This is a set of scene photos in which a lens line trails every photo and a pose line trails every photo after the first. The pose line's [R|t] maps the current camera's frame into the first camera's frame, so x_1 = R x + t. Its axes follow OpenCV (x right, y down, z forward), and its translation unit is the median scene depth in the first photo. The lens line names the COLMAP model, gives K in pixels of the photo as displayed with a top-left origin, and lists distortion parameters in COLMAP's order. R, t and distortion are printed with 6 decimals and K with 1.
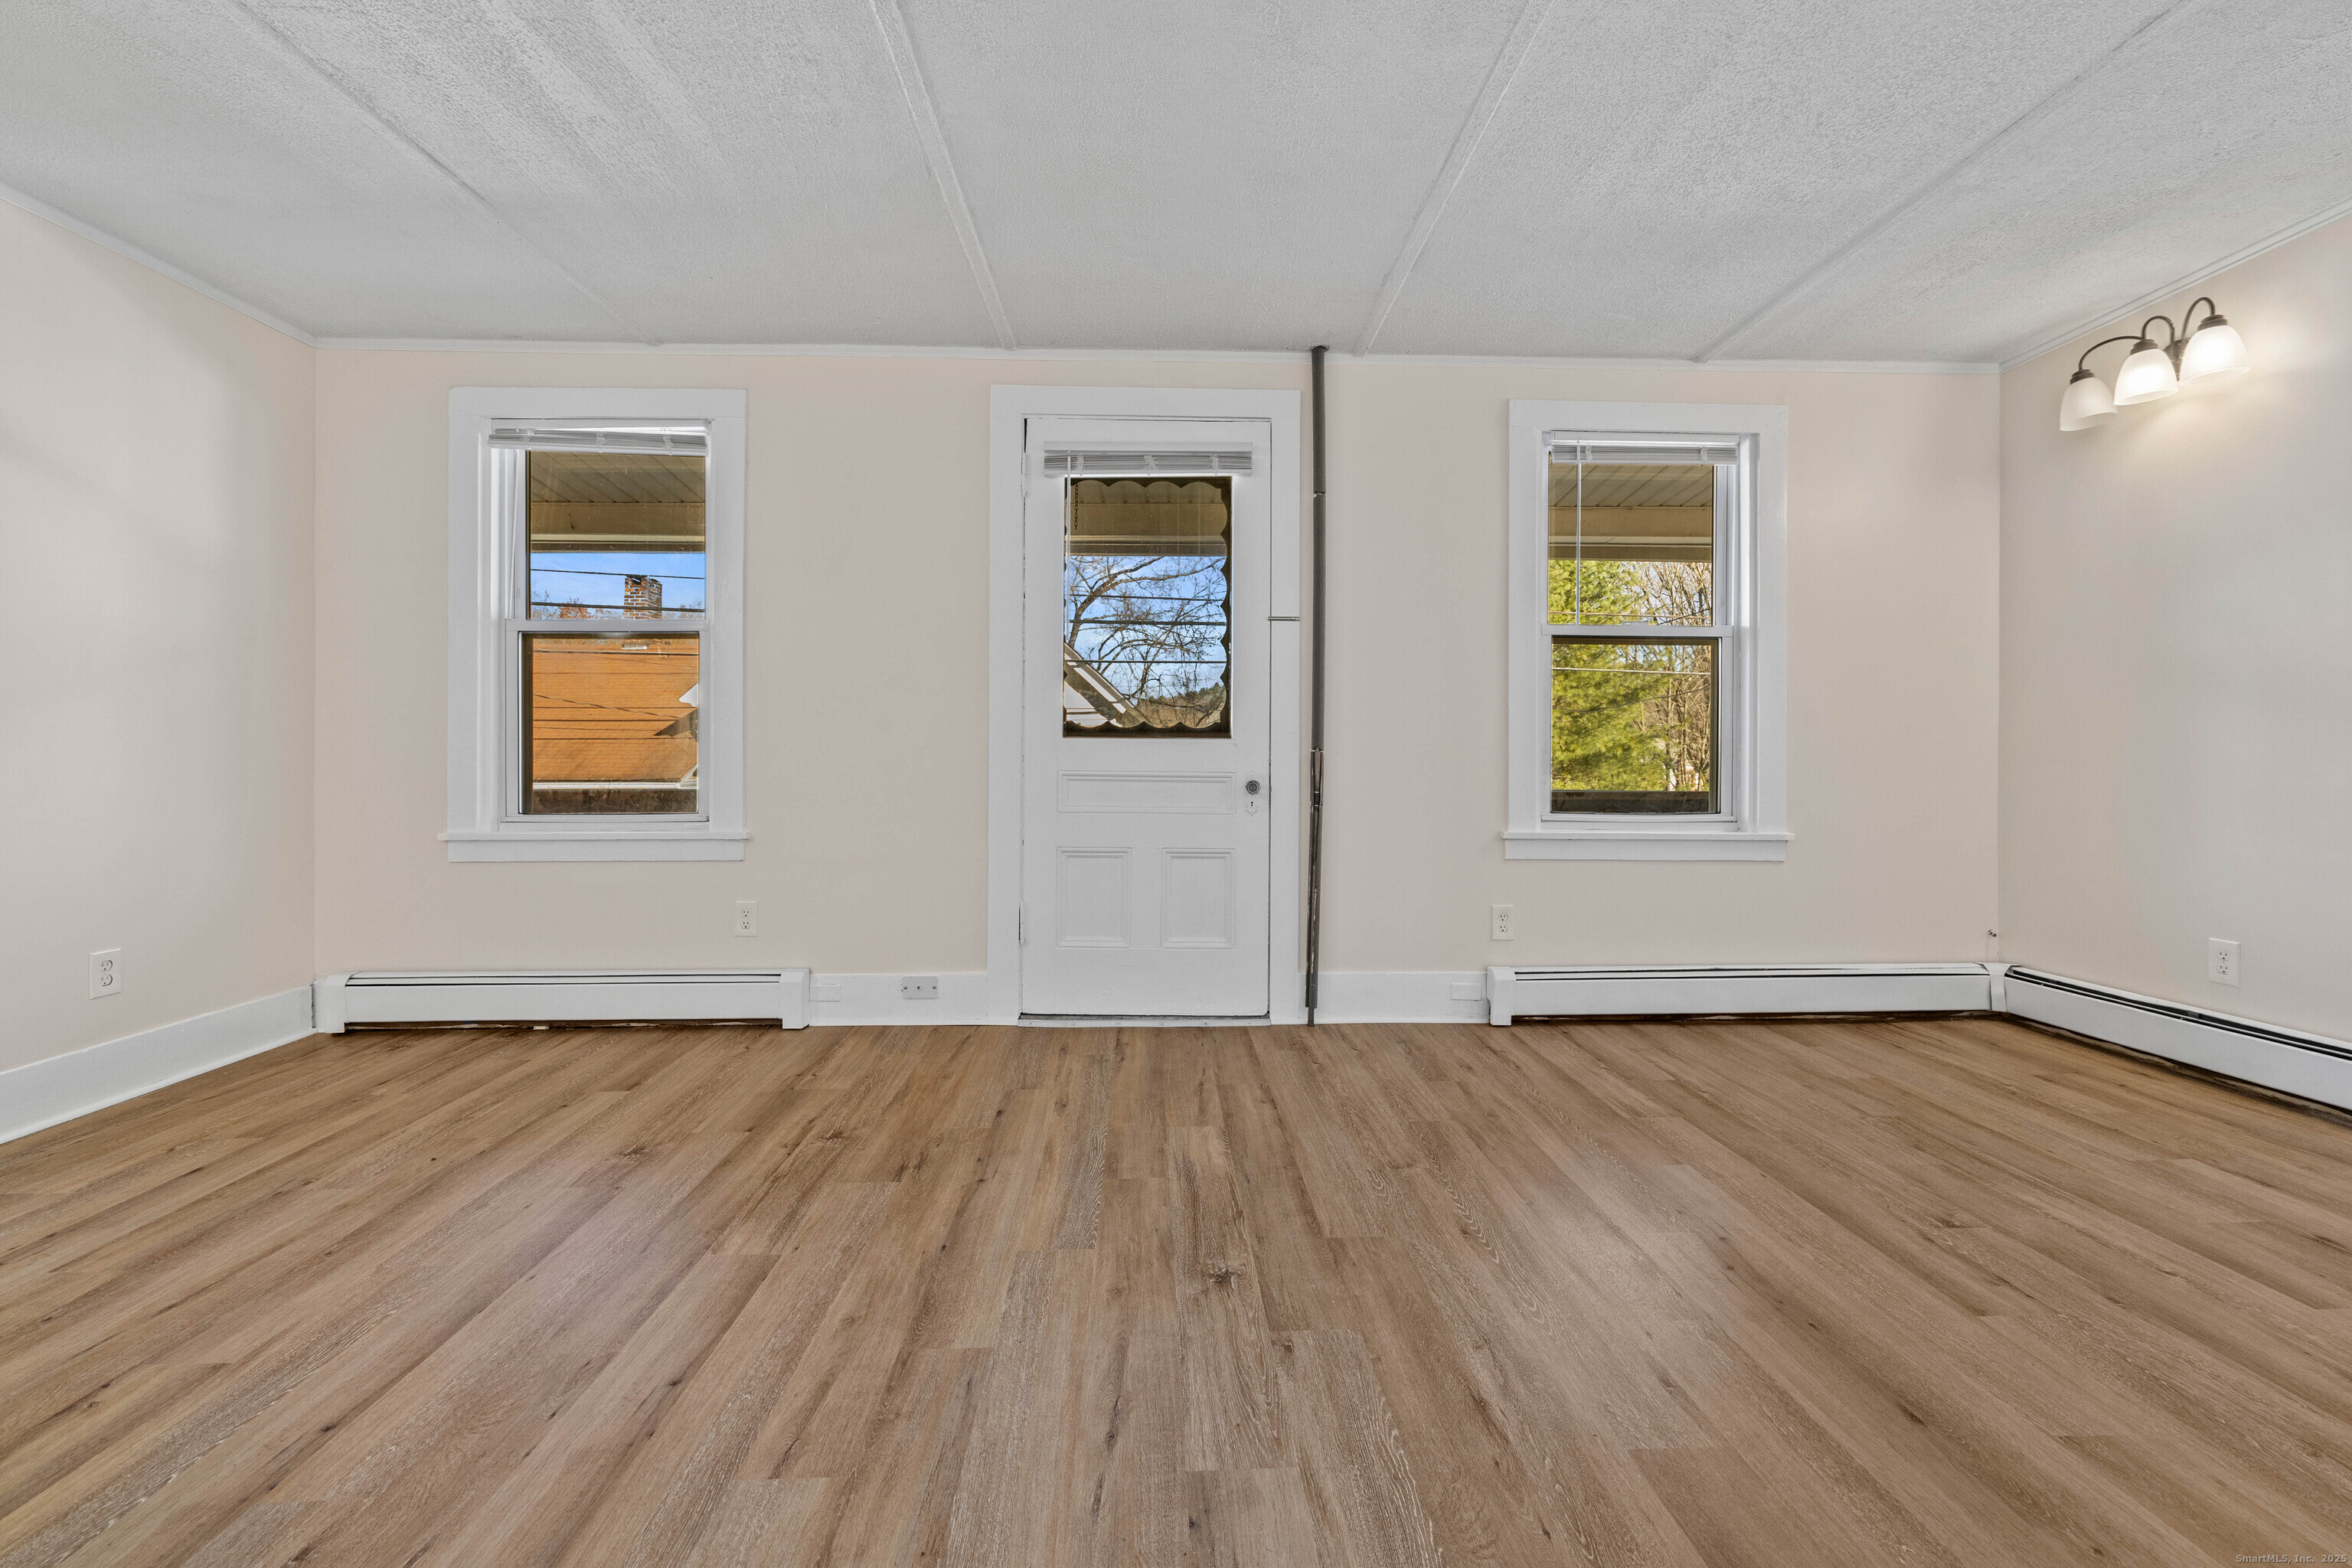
lens RADIAL K [[989.0, 0, 1182.5], [0, 989.0, 768.8], [0, 0, 1]] dist [0.001945, -0.000035]
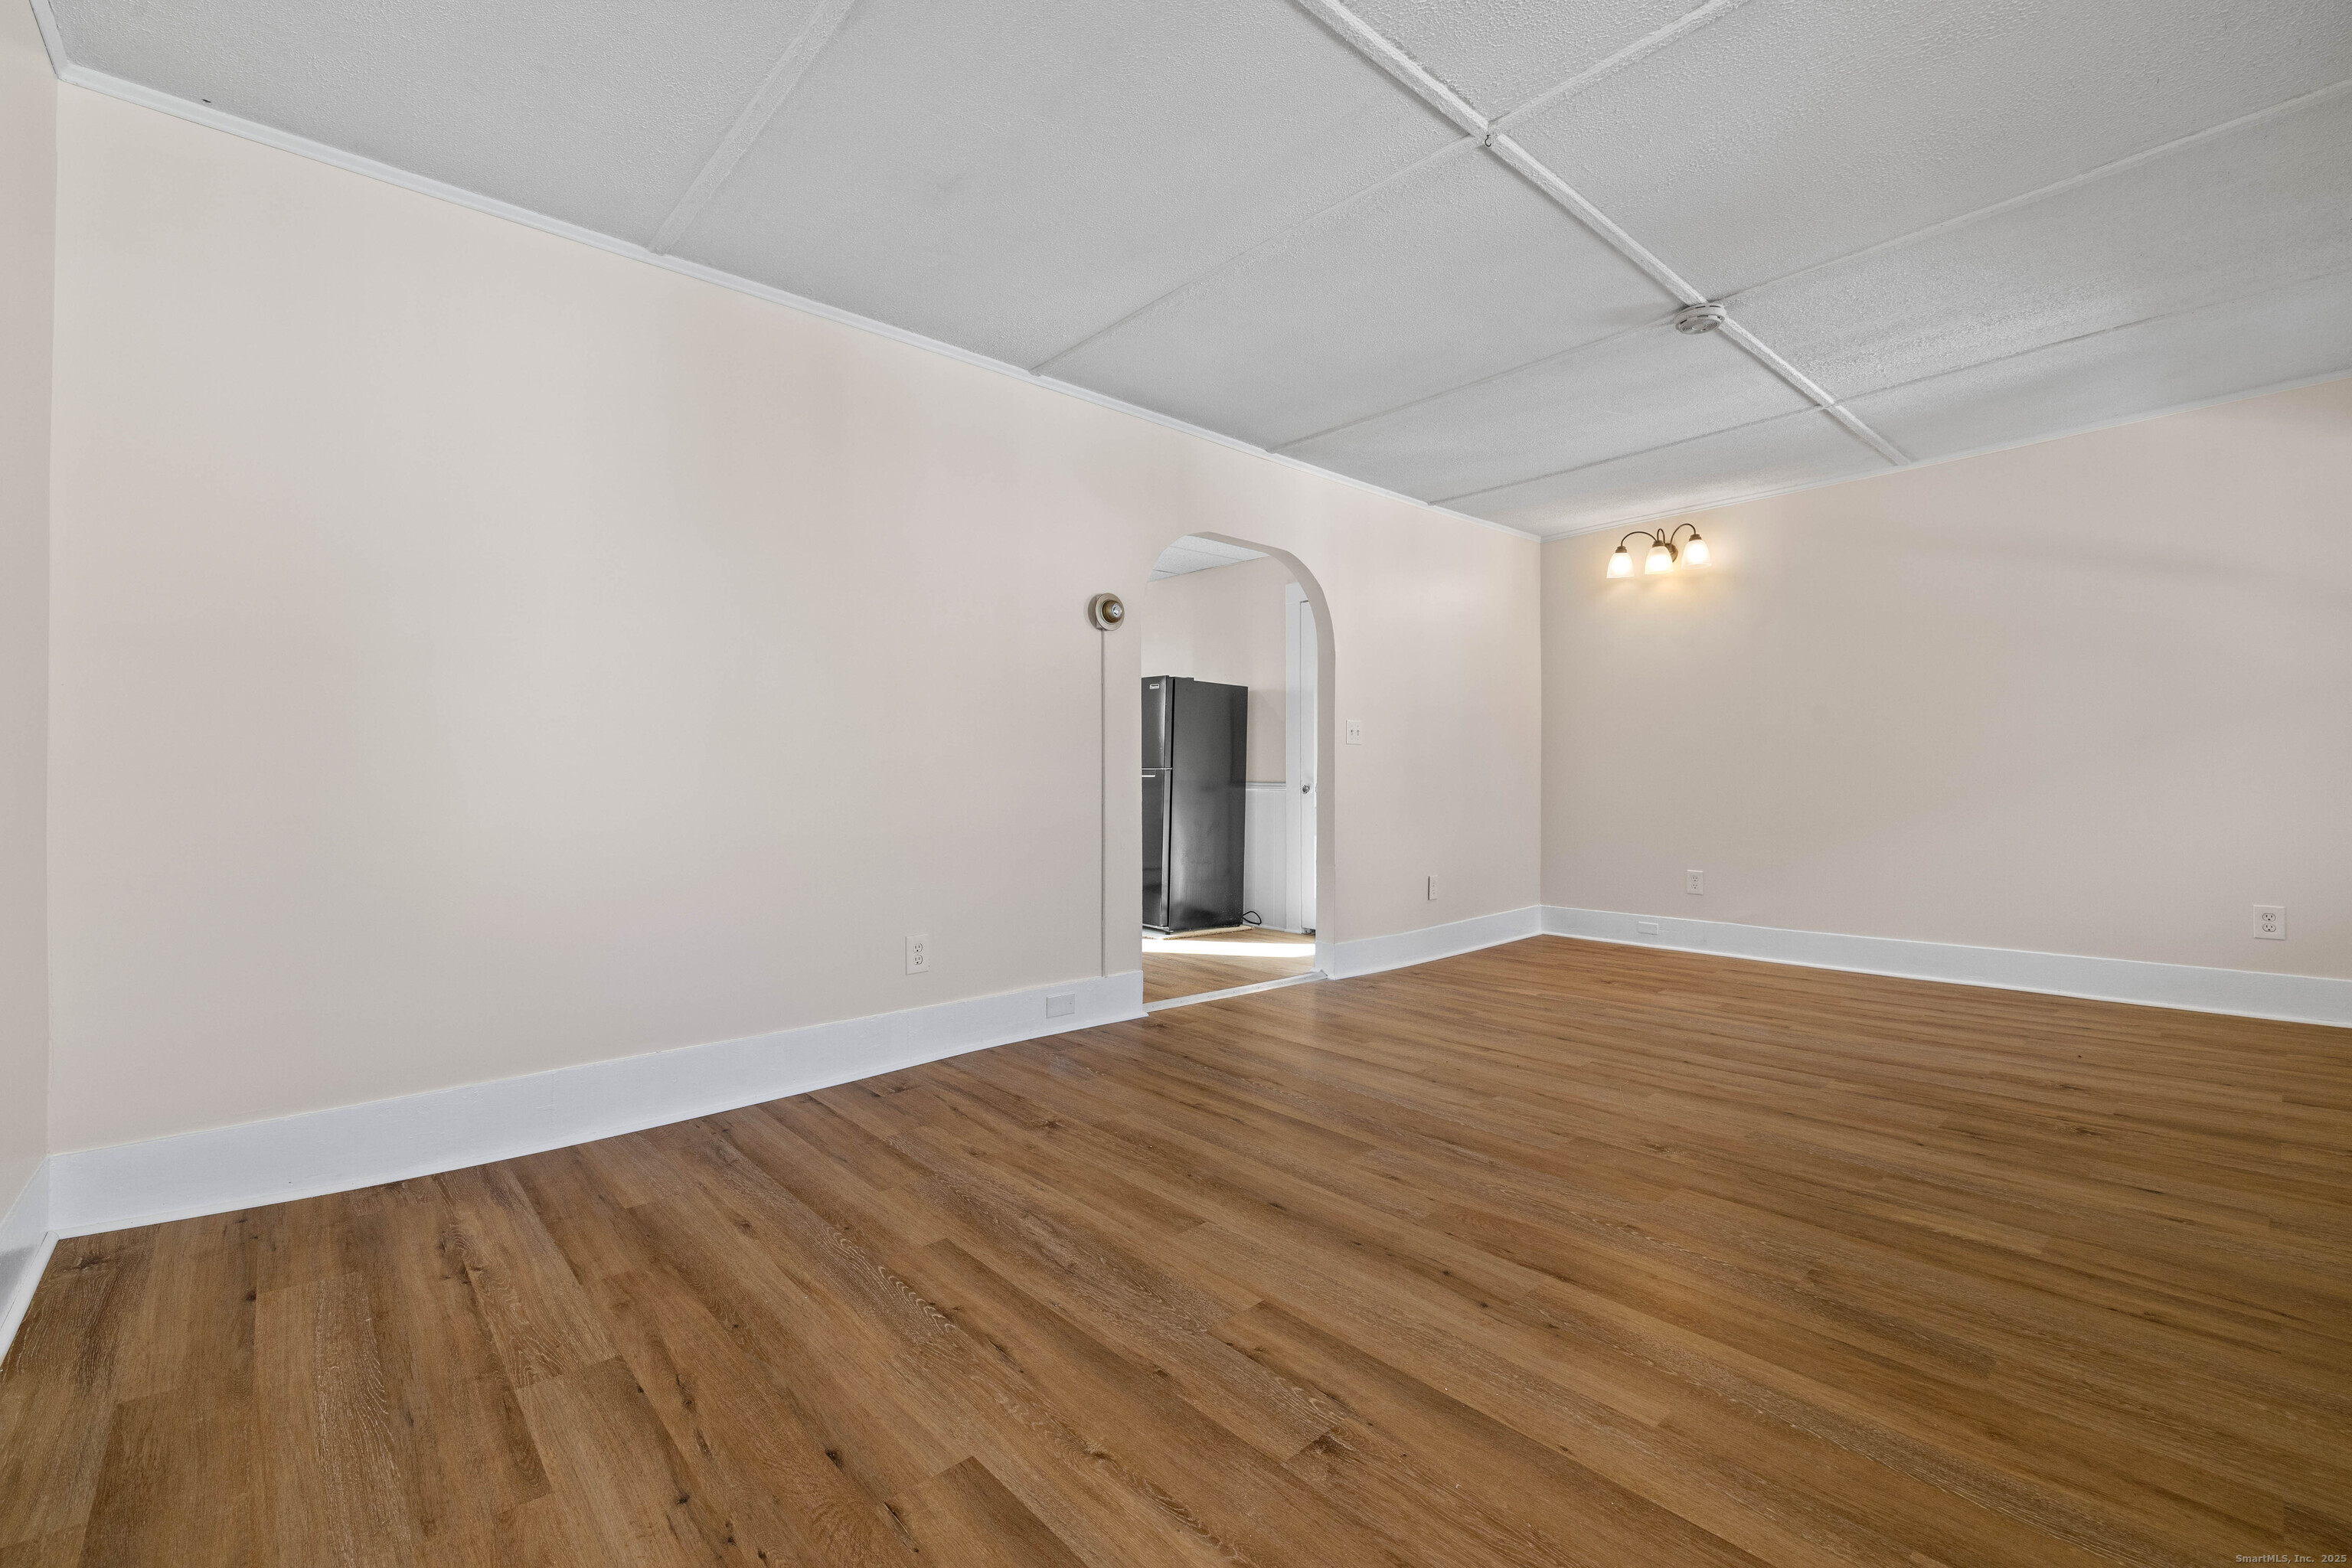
lens RADIAL K [[989.0, 0, 1171.8], [0, 989.0, 775.2], [0, 0, 1]] dist [0.001945, -0.000035]
pose [[-0.766983, 0.006437, -0.641636, 1.506376], [0.000822, 0.999959, 0.009049, -0.019019], [0.641667, 0.006413, -0.766956, 1.692638]]
